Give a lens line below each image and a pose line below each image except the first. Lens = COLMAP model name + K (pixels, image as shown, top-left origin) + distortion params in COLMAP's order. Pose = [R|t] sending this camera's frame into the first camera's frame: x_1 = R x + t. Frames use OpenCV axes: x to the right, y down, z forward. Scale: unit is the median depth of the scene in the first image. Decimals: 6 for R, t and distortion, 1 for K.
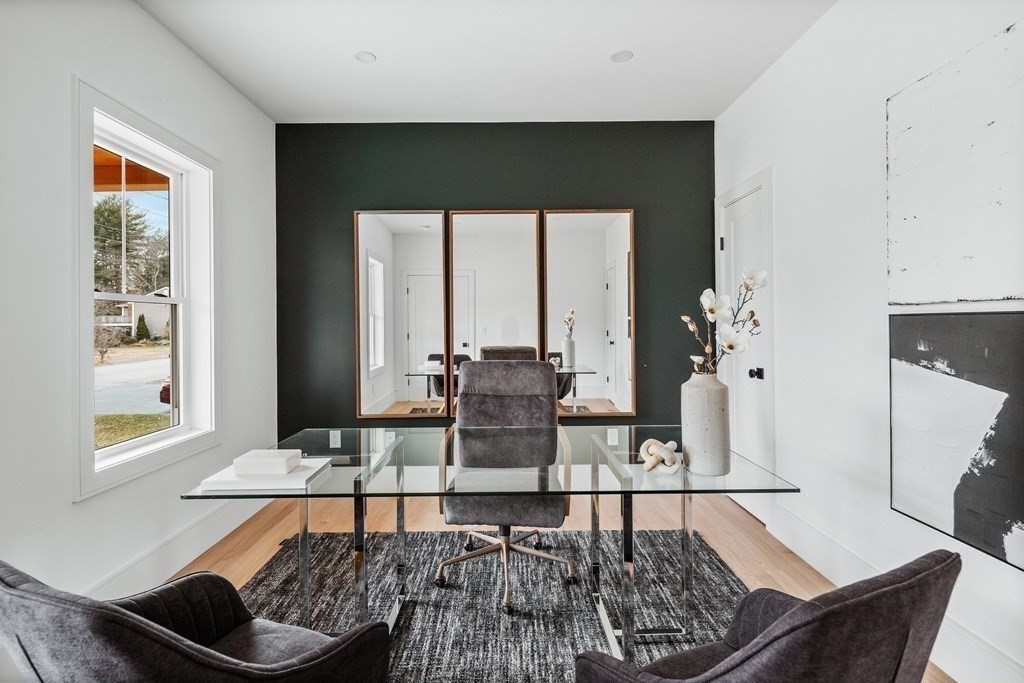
lens RADIAL K [[496.1, 0, 514.0], [0, 496.1, 321.1], [0, 0, 1]] dist [0.002991, -0.001893]
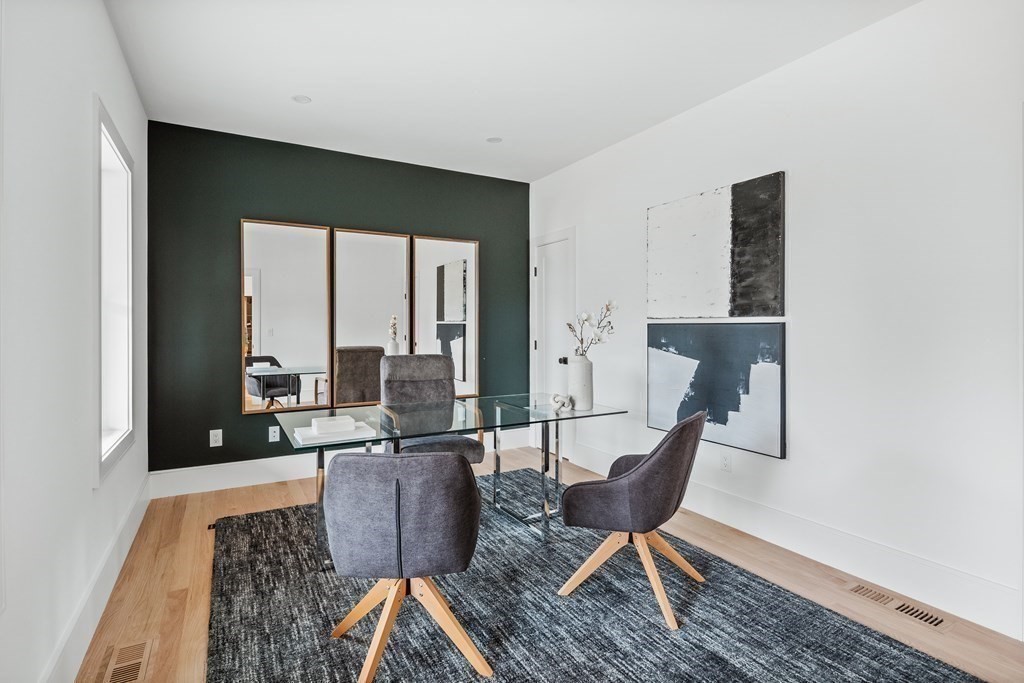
lens RADIAL K [[496.1, 0, 514.0], [0, 496.1, 321.1], [0, 0, 1]] dist [0.002991, -0.001893]
pose [[0.870447, 0.013612, 0.492074, -0.459440], [-0.010457, 0.999903, -0.009163, -0.000115], [-0.492152, 0.002831, 0.870505, -0.290217]]
